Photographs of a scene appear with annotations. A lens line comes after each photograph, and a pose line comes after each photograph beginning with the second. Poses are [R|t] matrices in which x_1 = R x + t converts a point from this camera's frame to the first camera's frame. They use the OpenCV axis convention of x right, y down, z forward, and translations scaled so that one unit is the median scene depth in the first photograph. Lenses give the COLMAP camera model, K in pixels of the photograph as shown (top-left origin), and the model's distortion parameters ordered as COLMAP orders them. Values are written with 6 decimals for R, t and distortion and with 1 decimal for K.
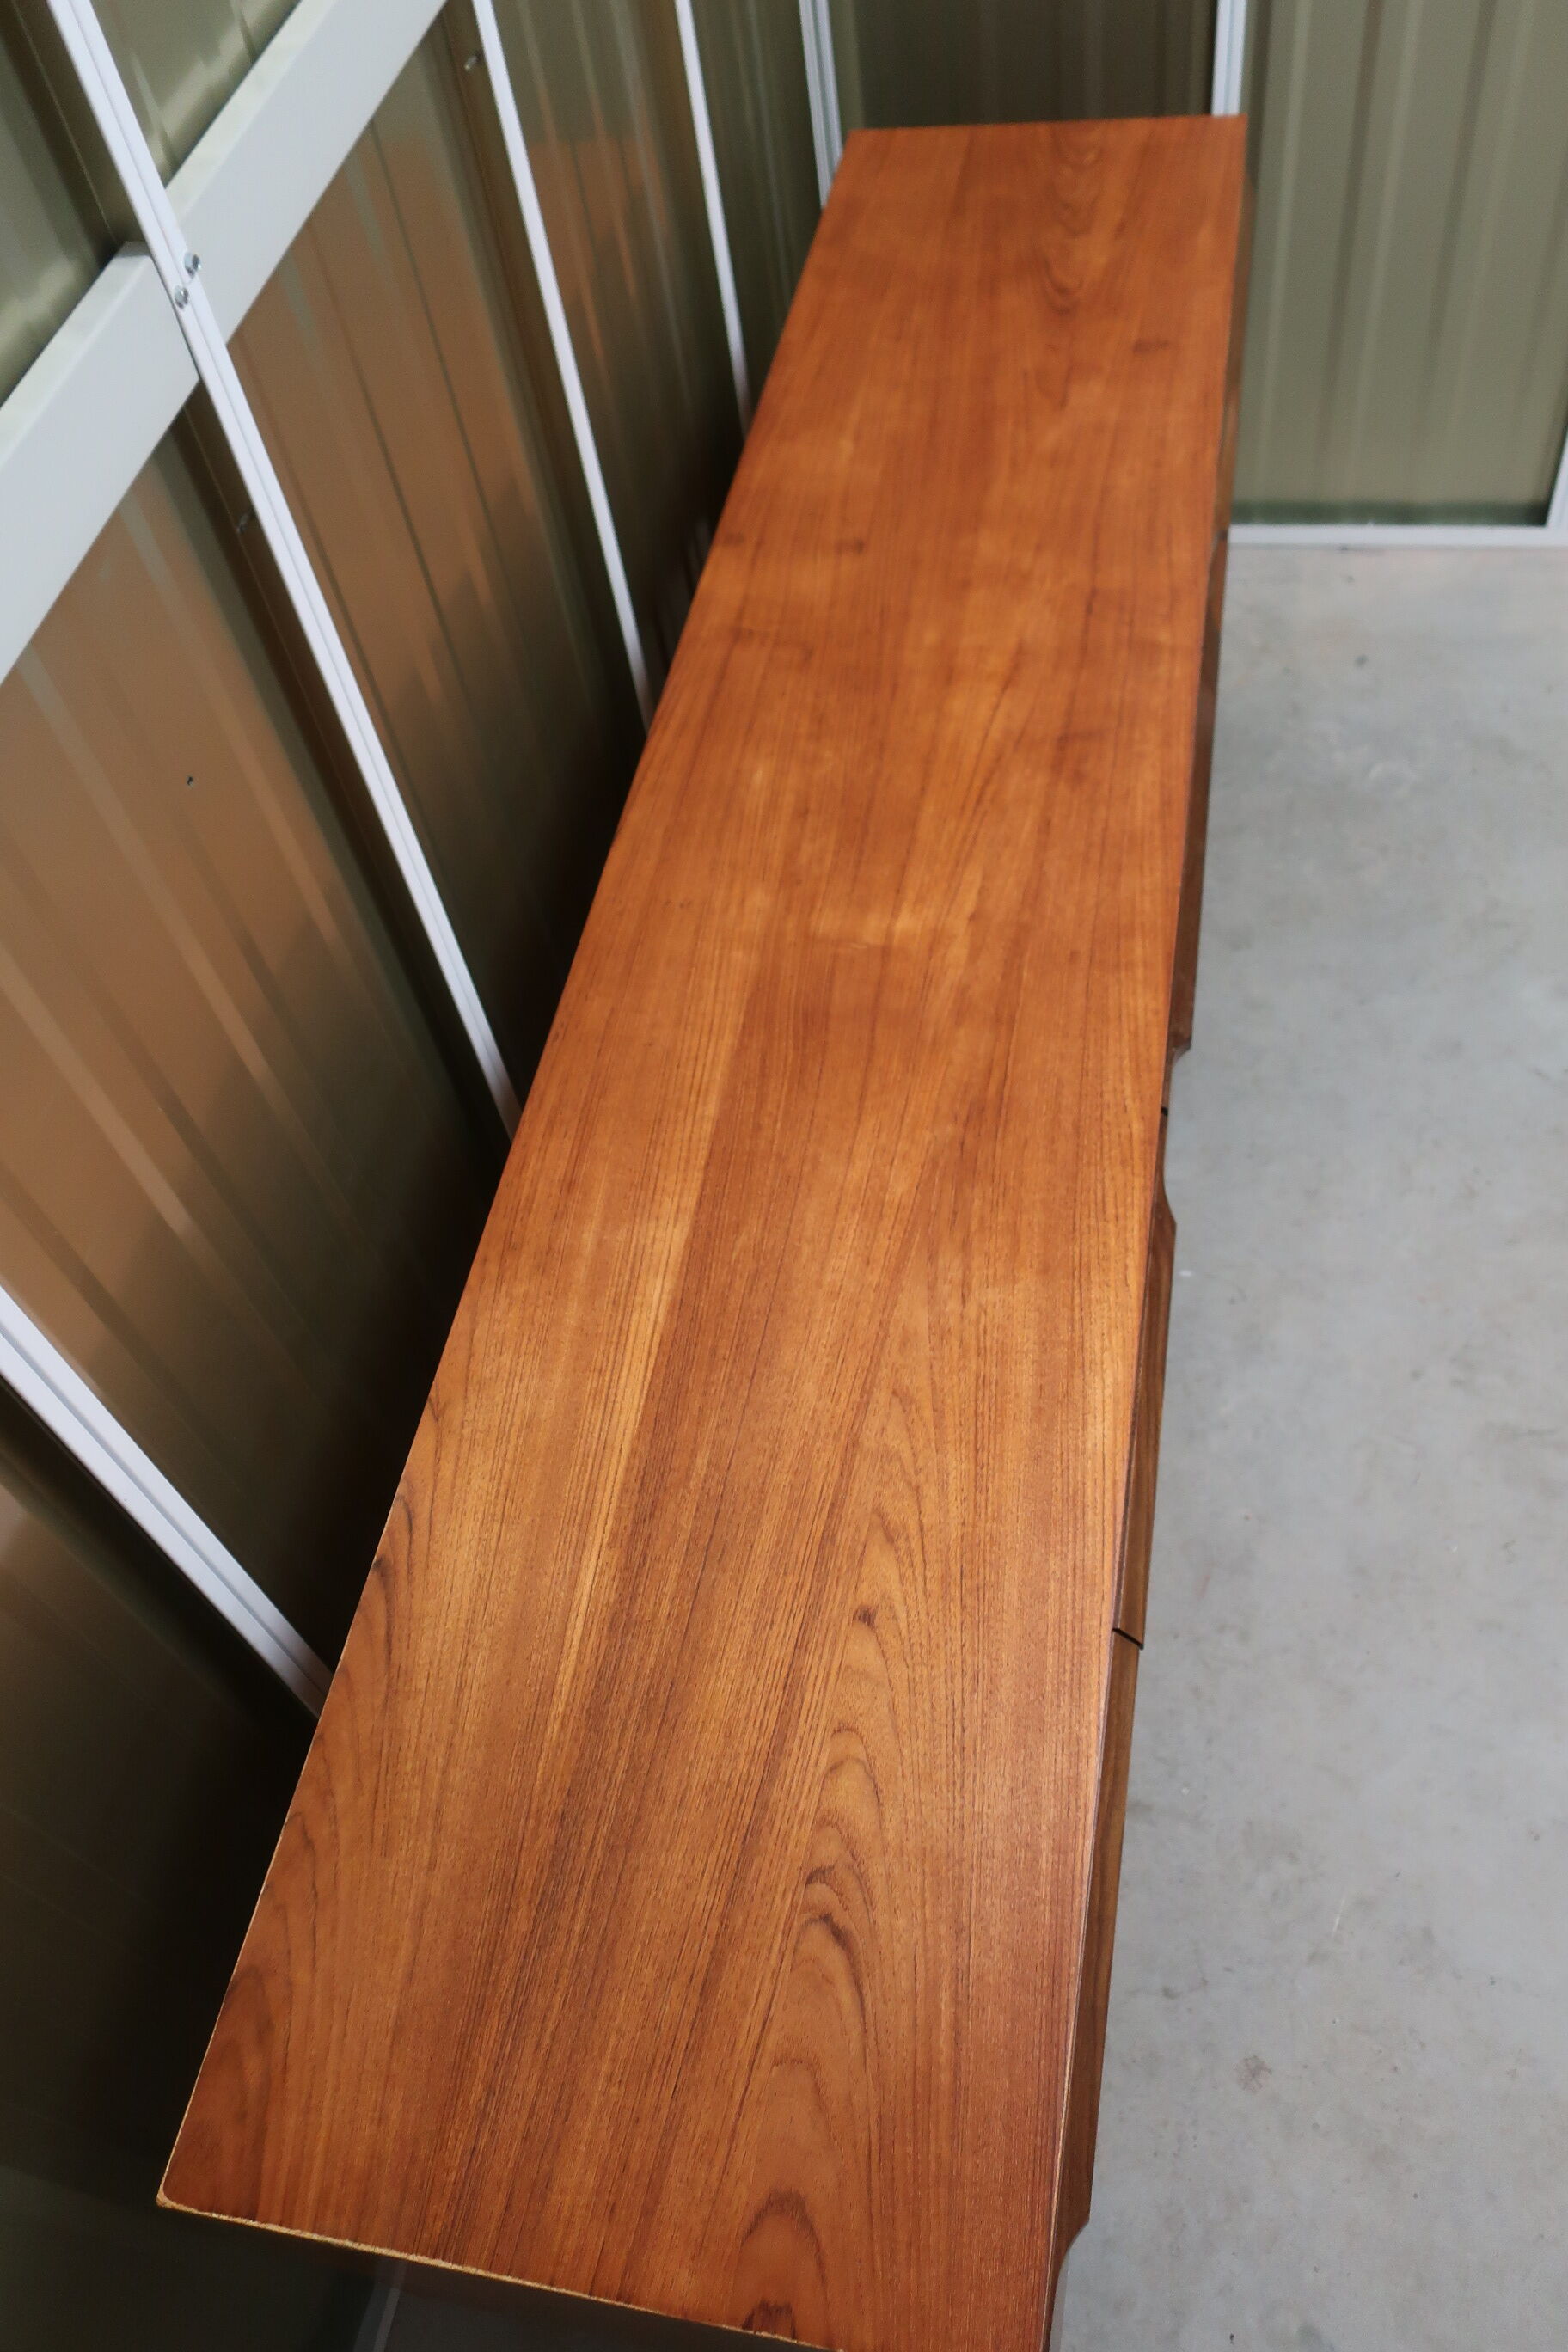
lens RADIAL K [[1857.8, 0, 793.4], [0, 1857.8, 1188.6], [0, 0, 1]] dist [0.001720, -0.002122]
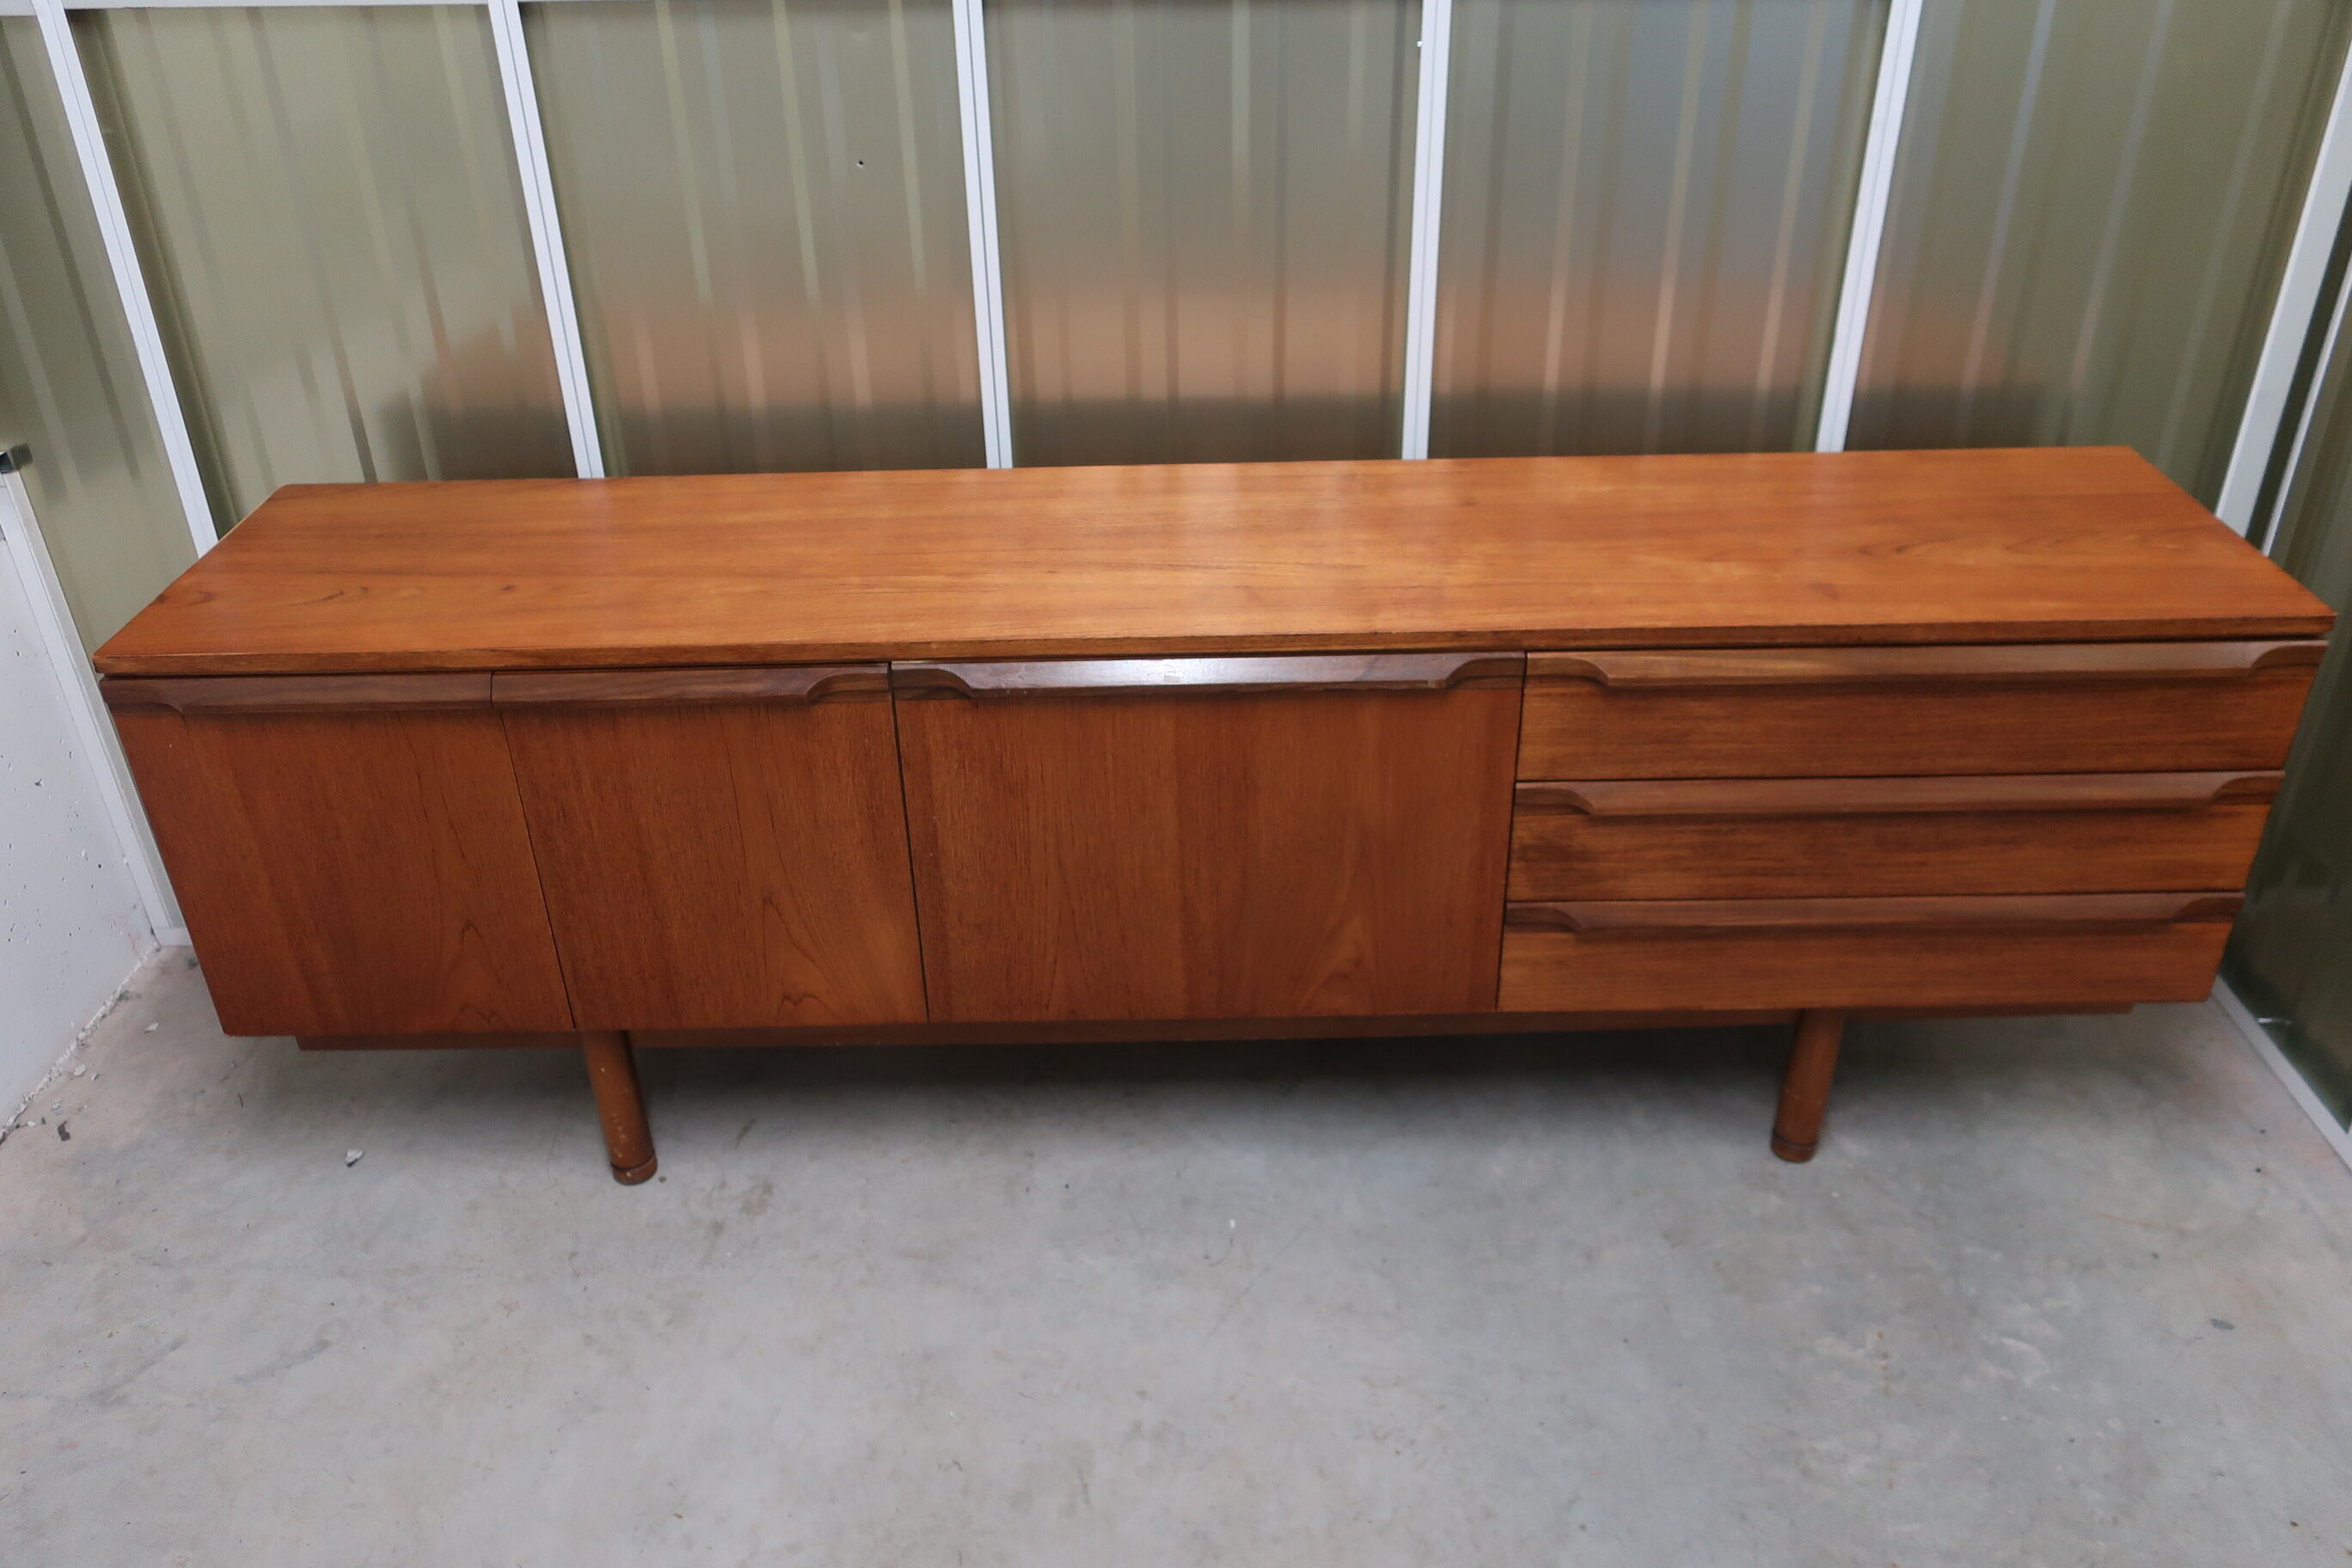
lens RADIAL K [[1857.8, 0, 1153.5], [0, 1857.8, 798.7], [0, 0, 1]] dist [0.001720, -0.002122]
pose [[0.180165, 0.604017, -0.776340, 1.846765], [-0.797968, 0.551235, 0.243694, -0.645304], [0.575141, 0.575590, 0.581300, 0.506688]]
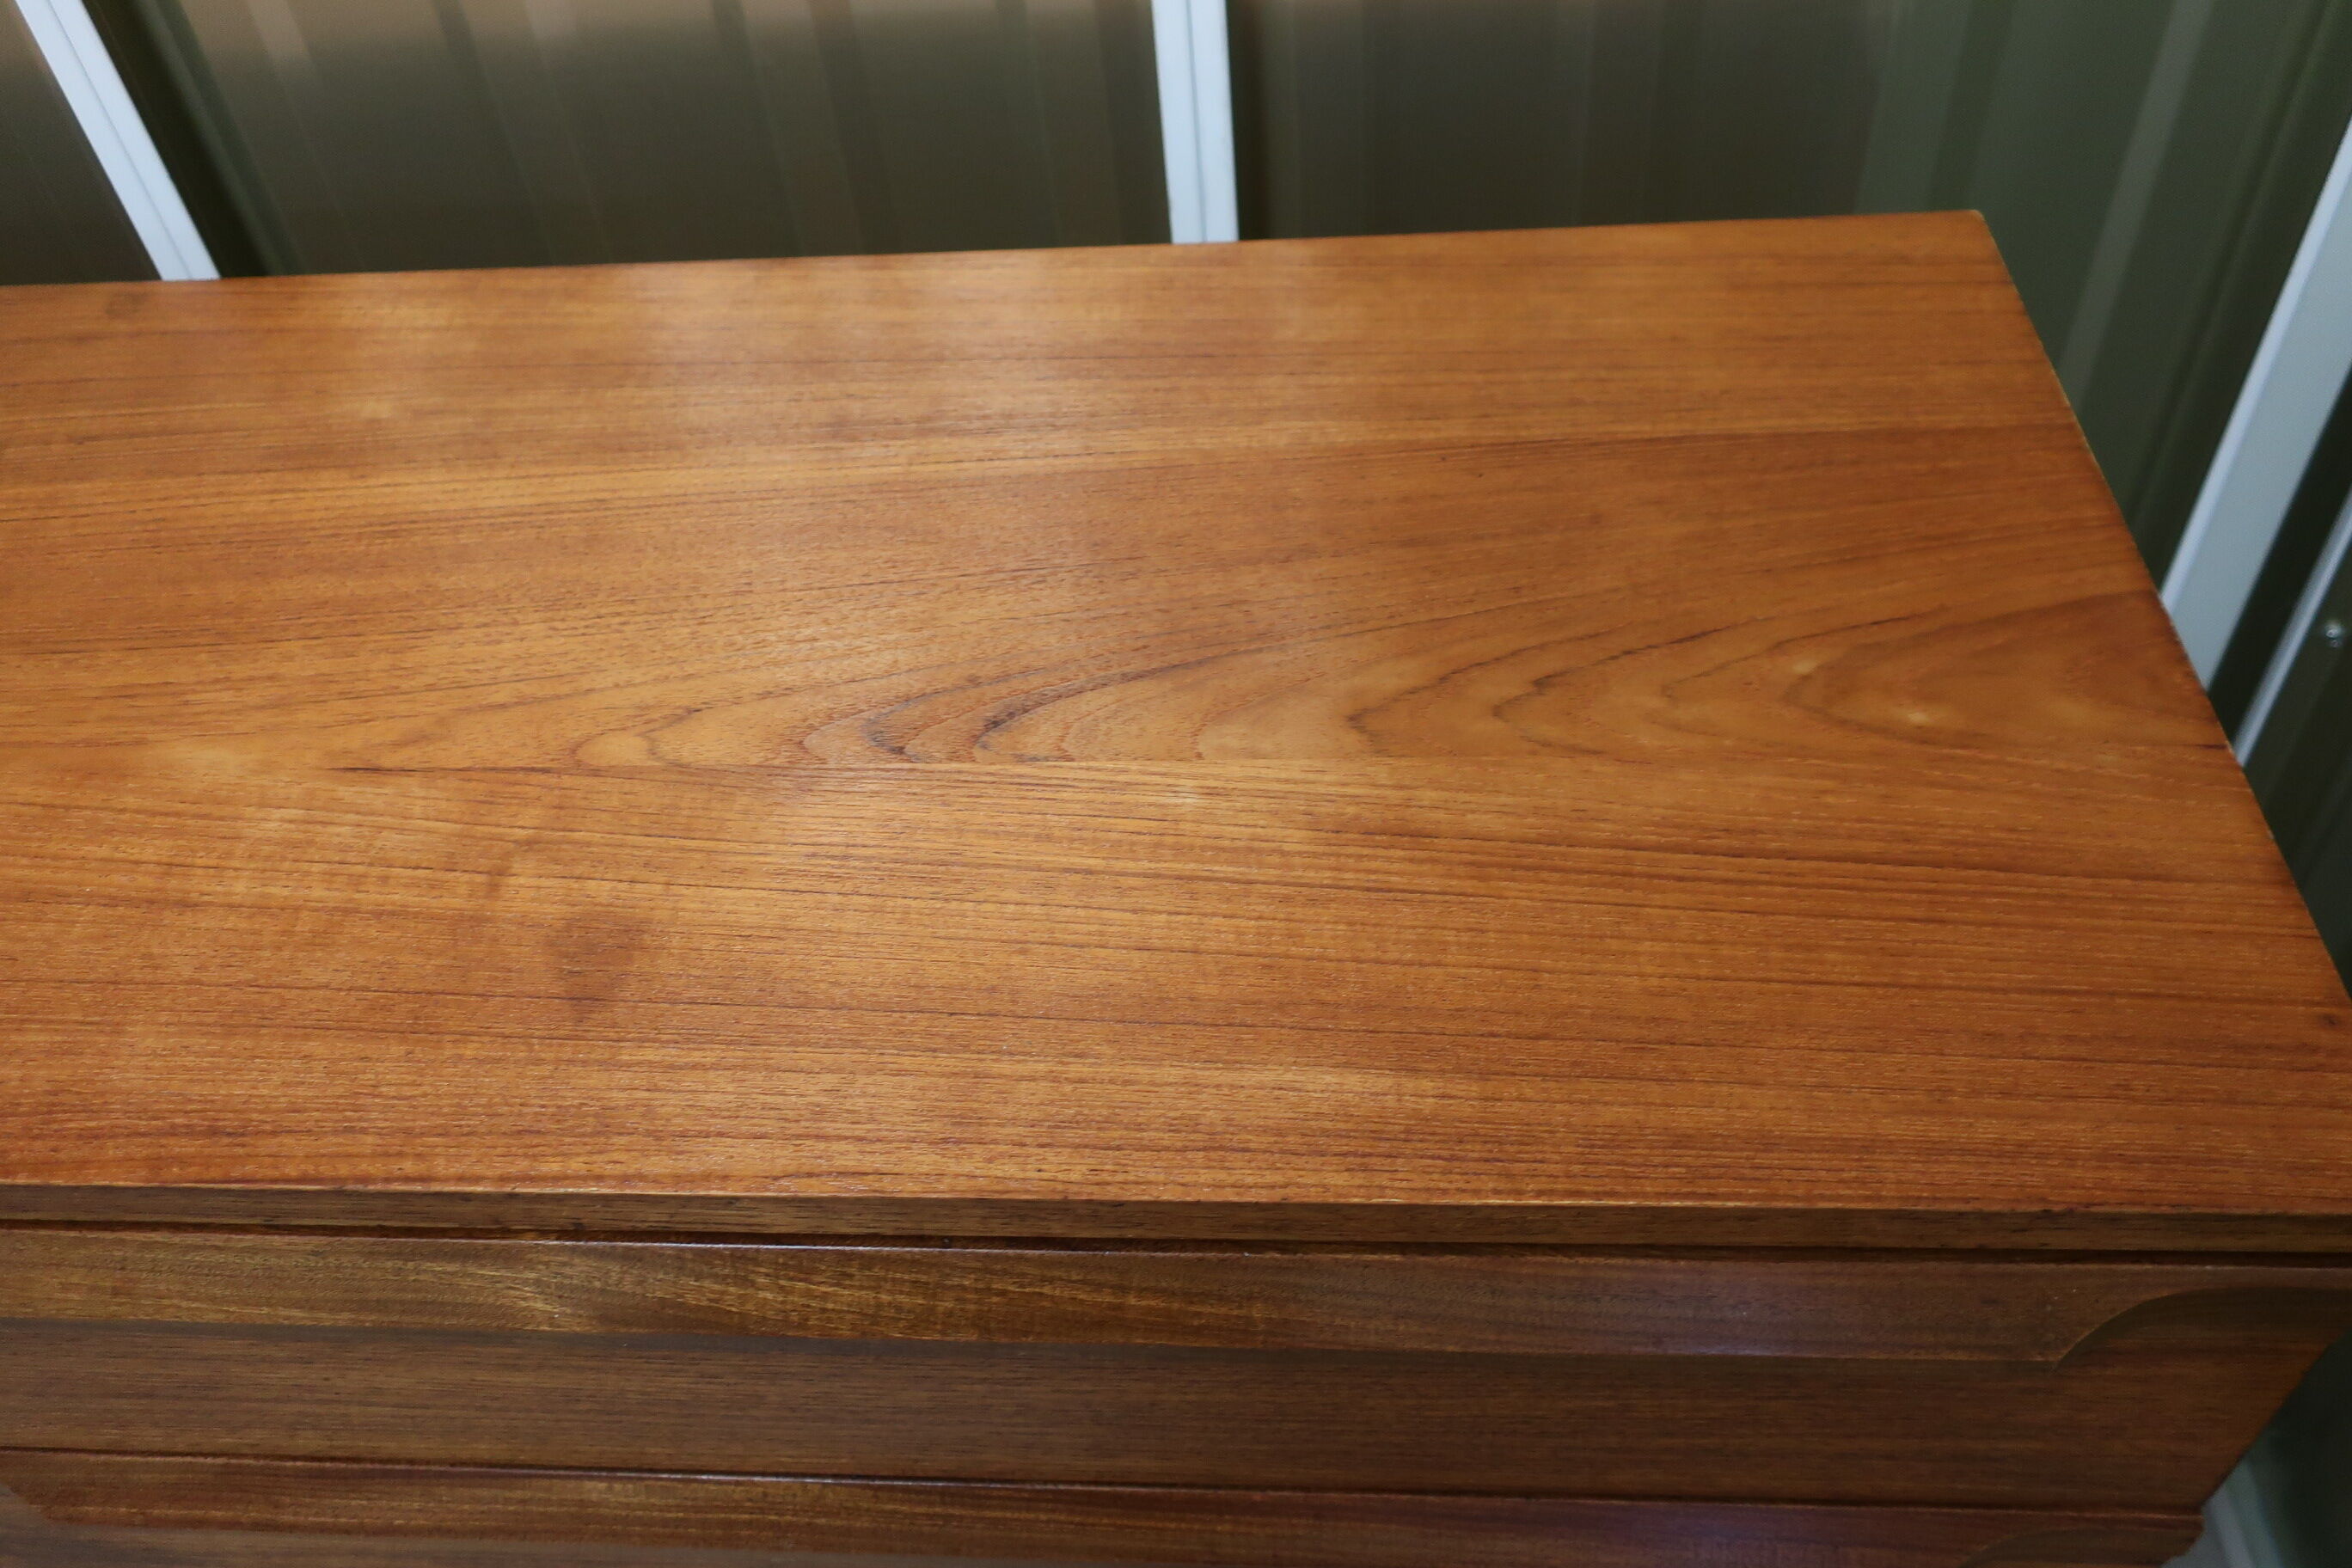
lens RADIAL K [[1857.8, 0, 1152.4], [0, 1857.8, 805.4], [0, 0, 1]] dist [0.001720, -0.002122]
pose [[0.128391, 0.775207, -0.618523, 0.705940], [-0.771596, 0.469895, 0.428764, -1.216919], [0.623021, 0.422201, 0.658476, 1.596835]]
